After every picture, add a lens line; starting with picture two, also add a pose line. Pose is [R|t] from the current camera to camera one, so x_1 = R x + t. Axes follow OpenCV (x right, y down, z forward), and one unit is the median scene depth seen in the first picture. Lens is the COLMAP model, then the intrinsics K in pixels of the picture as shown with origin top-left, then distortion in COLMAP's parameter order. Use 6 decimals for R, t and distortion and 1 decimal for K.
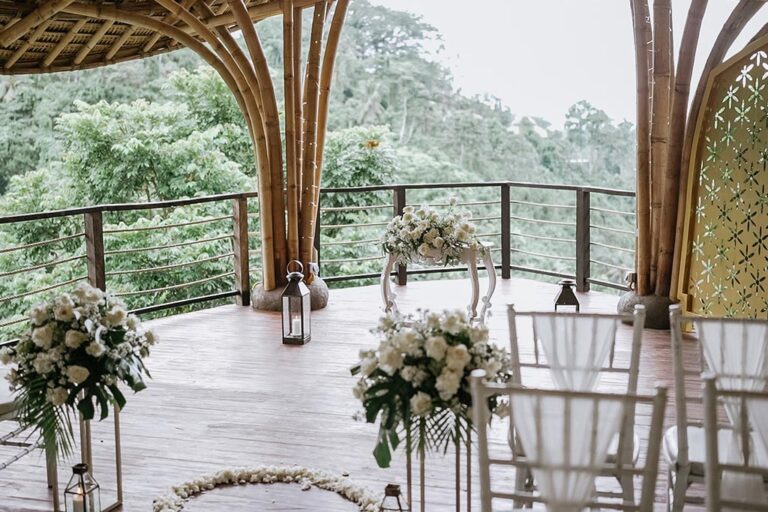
lens RADIAL K [[959.6, 0, 386.1], [0, 959.6, 230.5], [0, 0, 1]] dist [0.004861, 0.006914]
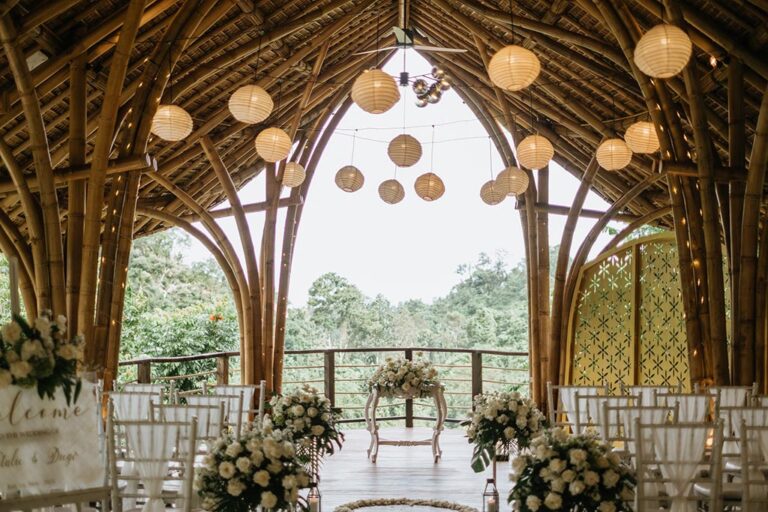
lens RADIAL K [[1346.7, 0, 384.0], [0, 1346.7, 256.0], [0, 0, 1]] dist [-0.004421, -0.004252]
pose [[0.962415, 0.021877, 0.270699, -0.372173], [0.017344, 0.989765, -0.141651, 0.076454], [-0.271028, 0.141022, 0.952185, -0.641331]]
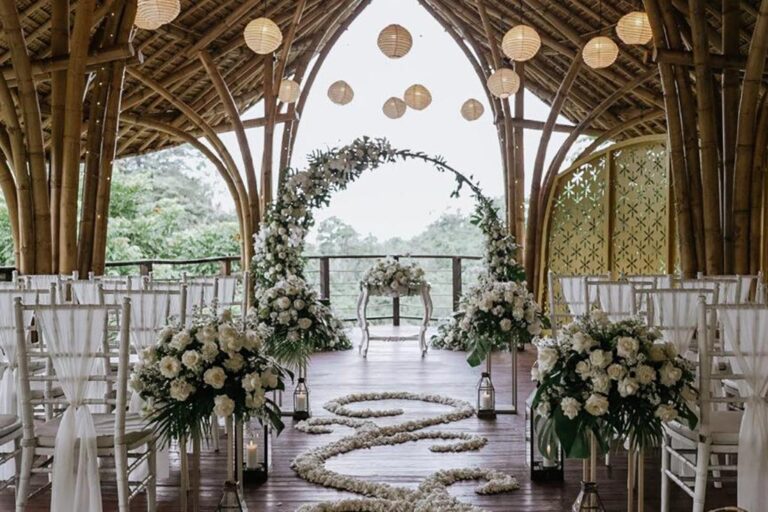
lens RADIAL K [[959.6, 0, 386.1], [0, 959.6, 230.5], [0, 0, 1]] dist [0.004861, 0.006914]
pose [[0.958745, 0.011555, 0.284033, -0.279053], [0.023865, 0.992375, -0.120926, 0.080587], [-0.283264, 0.122716, 0.951158, -0.308359]]
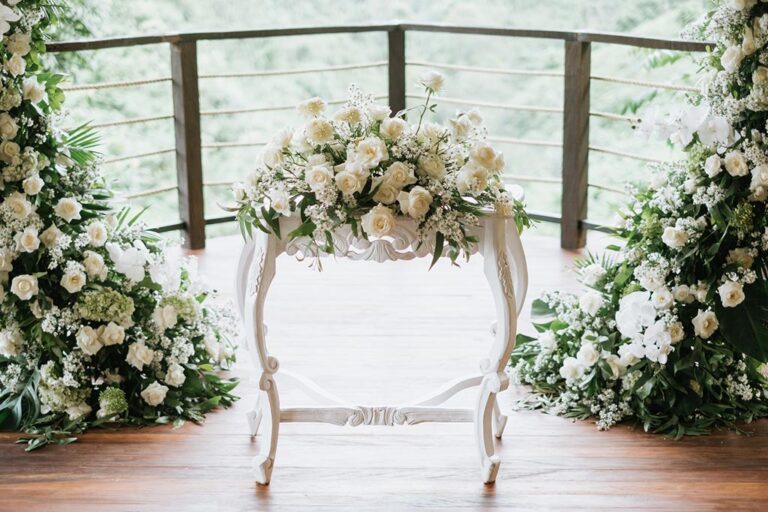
lens RADIAL K [[1259.8, 0, 383.8], [0, 1259.8, 234.0], [0, 0, 1]] dist [0.006100, 0.024619]
pose [[0.961935, -0.054868, 0.267714, -0.057768], [0.022092, 0.992044, 0.123940, -0.023501], [-0.272384, -0.113308, 0.955494, 0.381199]]
